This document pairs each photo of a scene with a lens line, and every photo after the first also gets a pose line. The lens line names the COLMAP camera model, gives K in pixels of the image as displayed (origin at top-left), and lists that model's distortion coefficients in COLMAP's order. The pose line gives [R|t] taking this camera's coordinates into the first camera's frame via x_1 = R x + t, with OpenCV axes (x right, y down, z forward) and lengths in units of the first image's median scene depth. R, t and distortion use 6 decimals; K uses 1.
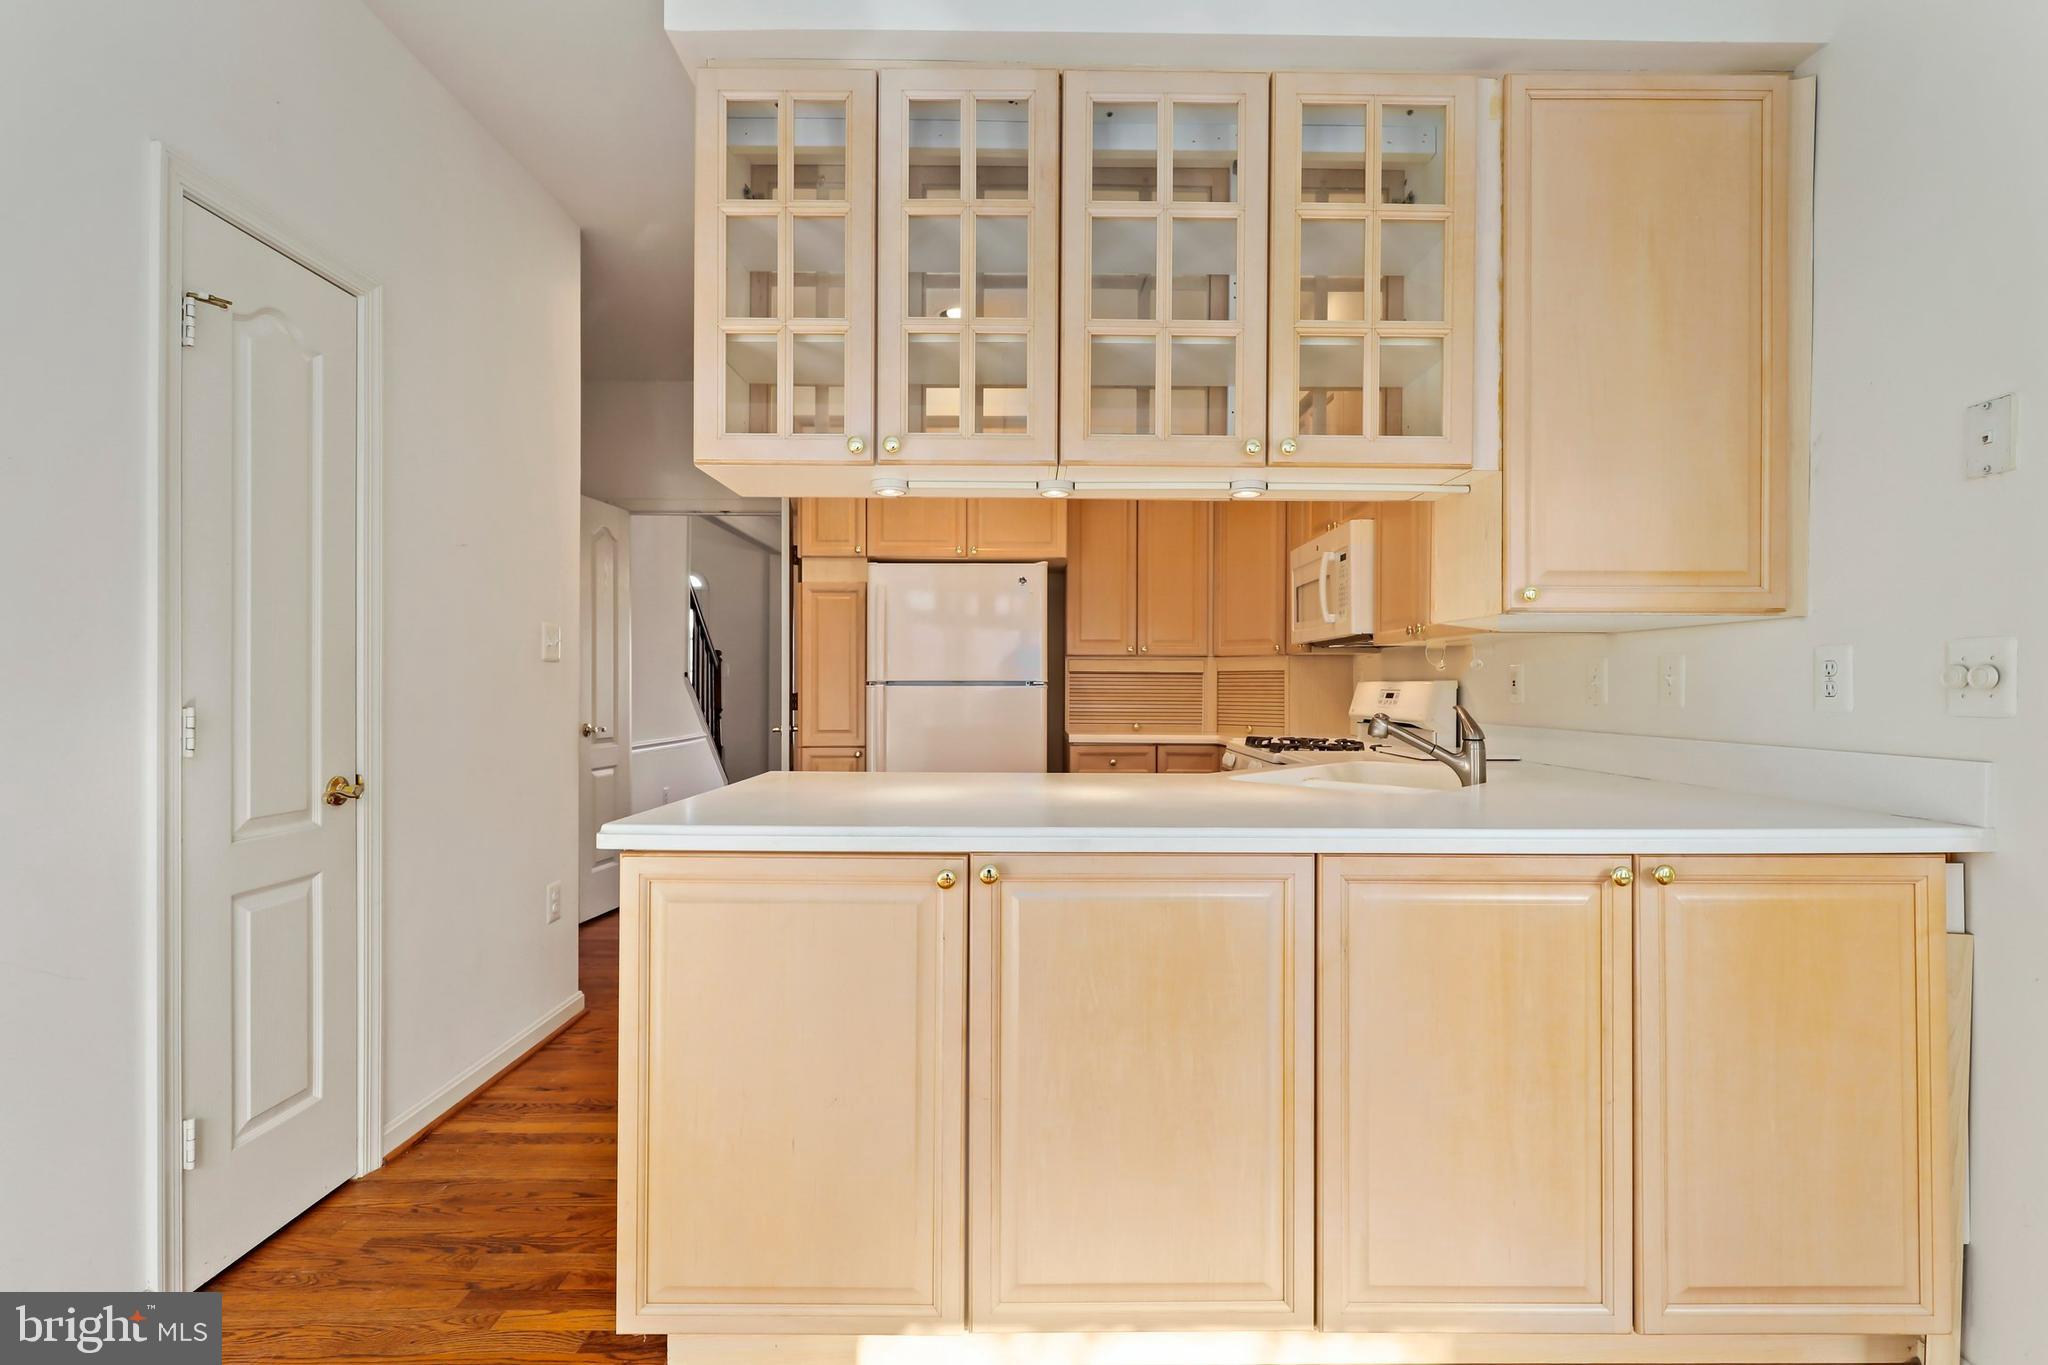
lens RADIAL K [[931.2, 0, 1042.8], [0, 931.2, 687.5], [0, 0, 1]] dist [-0.000713, 0.000018]
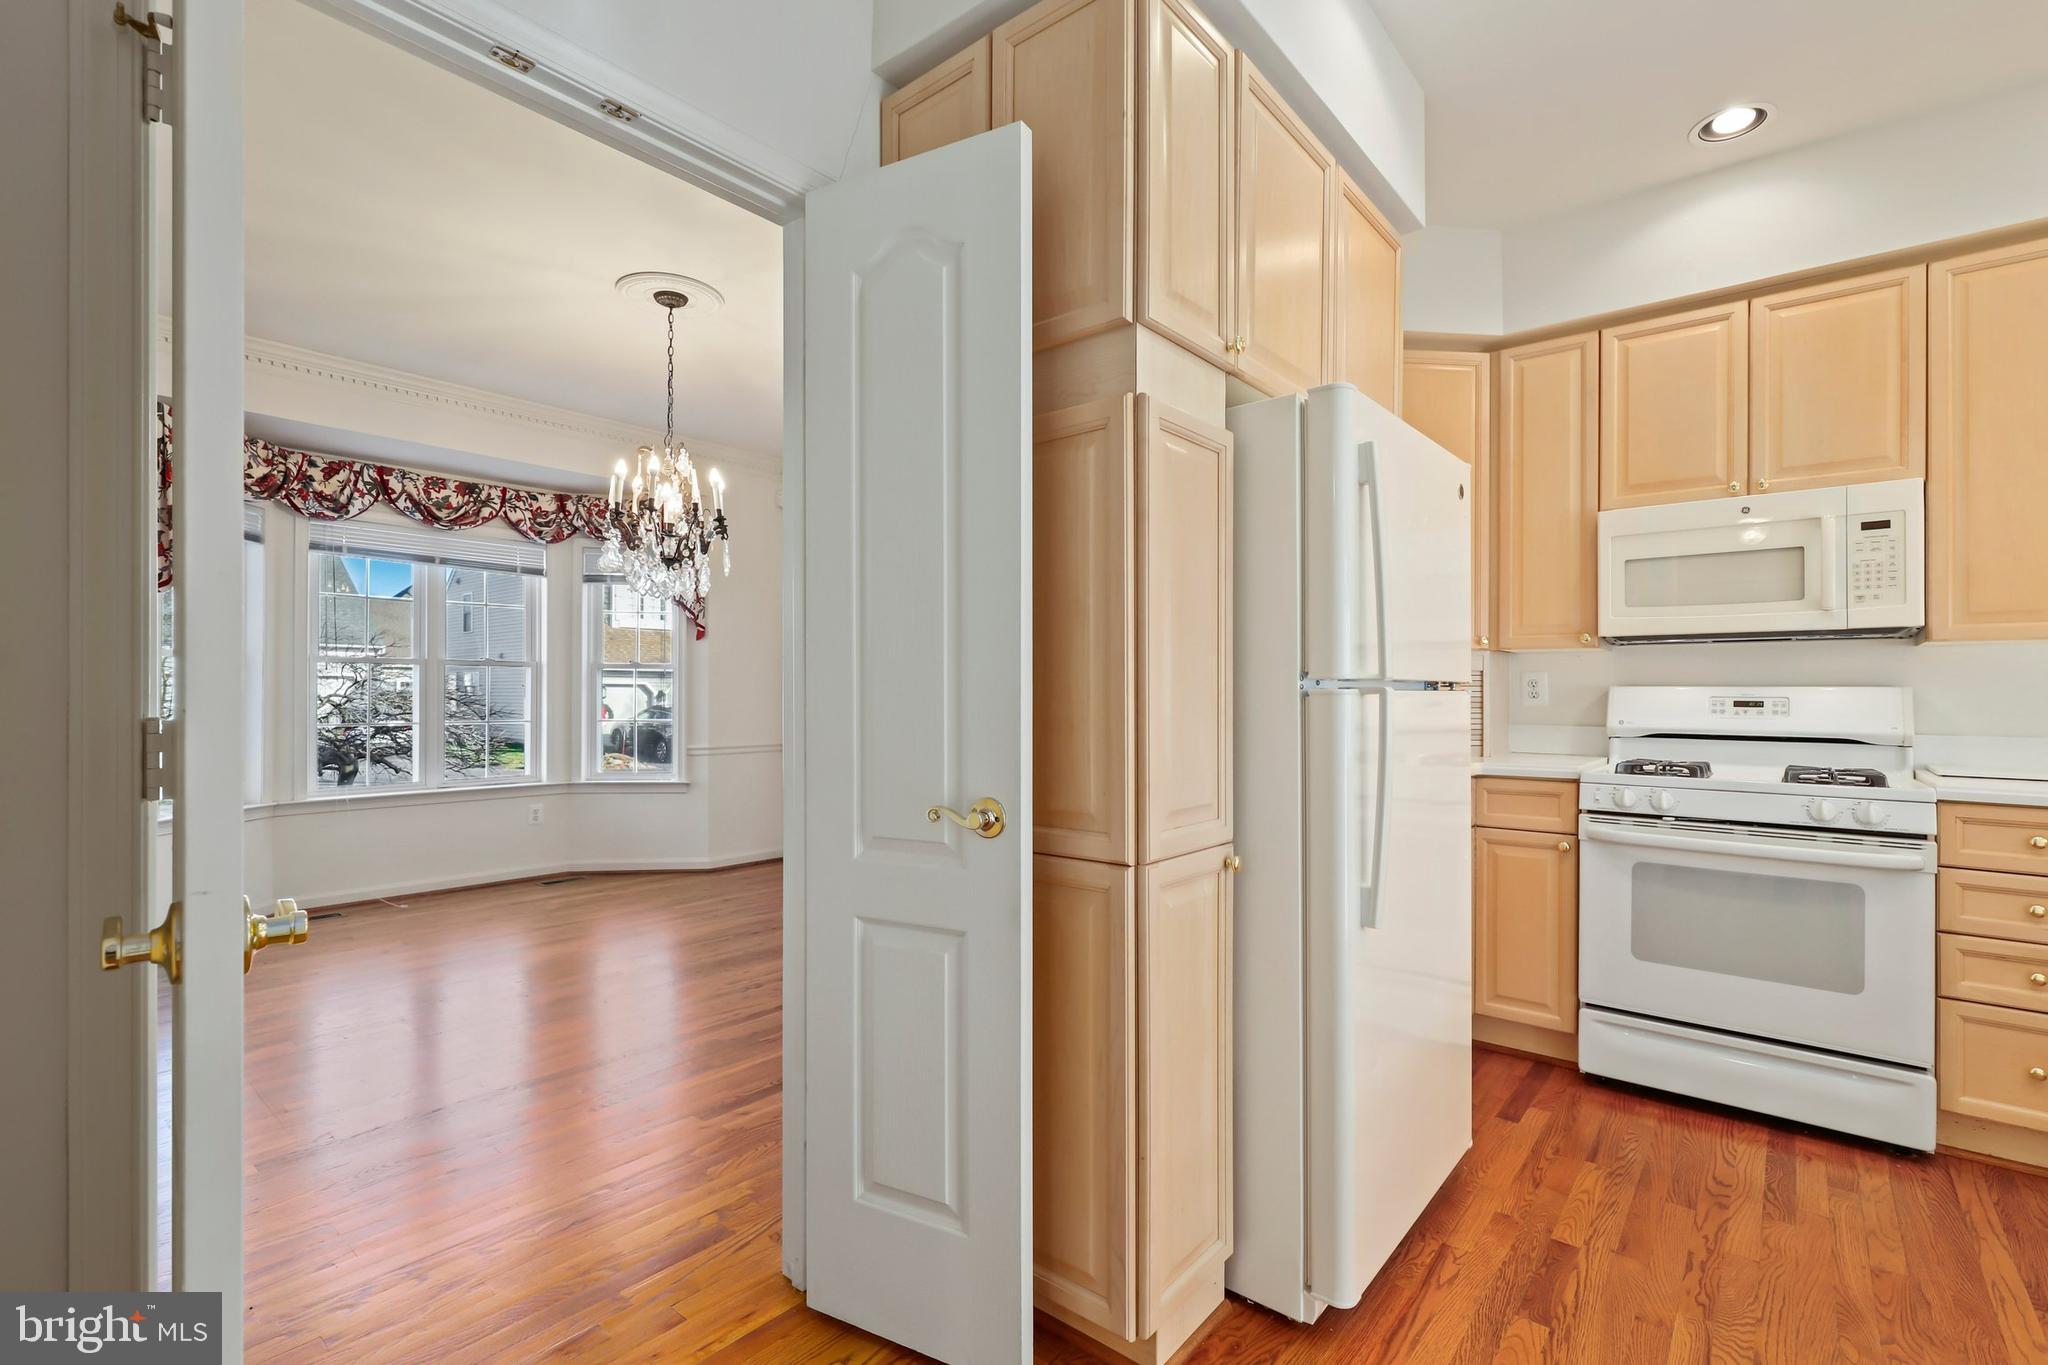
lens RADIAL K [[931.2, 0, 1033.1], [0, 931.2, 687.1], [0, 0, 1]] dist [-0.000713, 0.000018]
pose [[0.643829, 0.004596, 0.765156, -0.725057], [-0.002475, 0.999989, -0.003923, -0.001798], [-0.765165, 0.000632, 0.643833, 1.057411]]
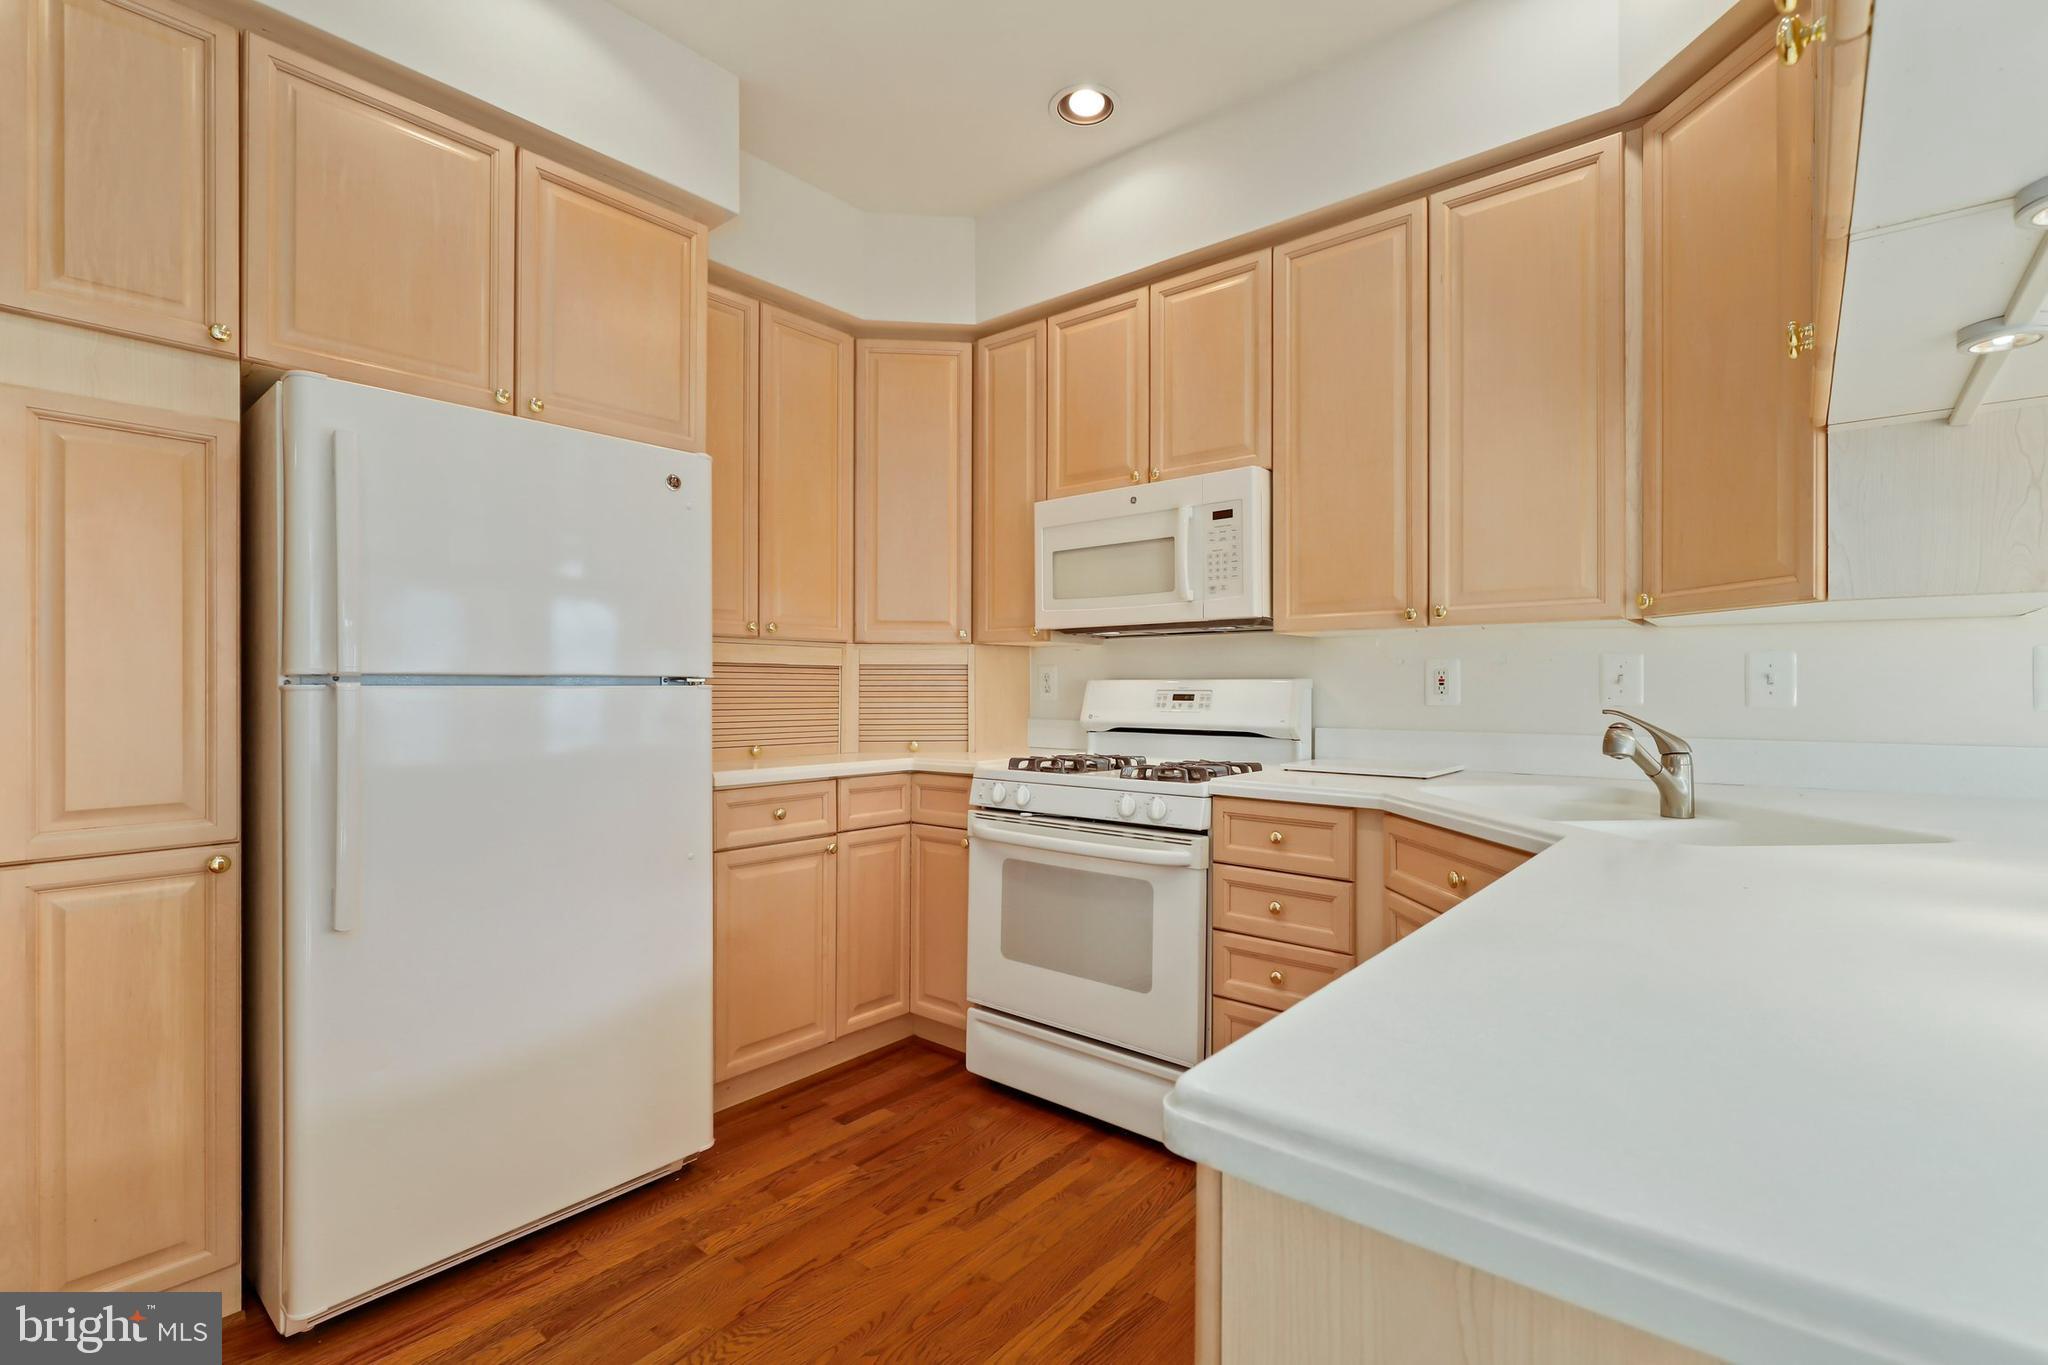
lens RADIAL K [[931.2, 0, 1034.7], [0, 931.2, 682.0], [0, 0, 1]] dist [-0.000713, 0.000018]
pose [[0.647588, 0.002608, 0.761986, -0.356188], [0.002097, 0.999984, -0.005205, -0.000785], [-0.761987, 0.004969, 0.647573, 0.640889]]
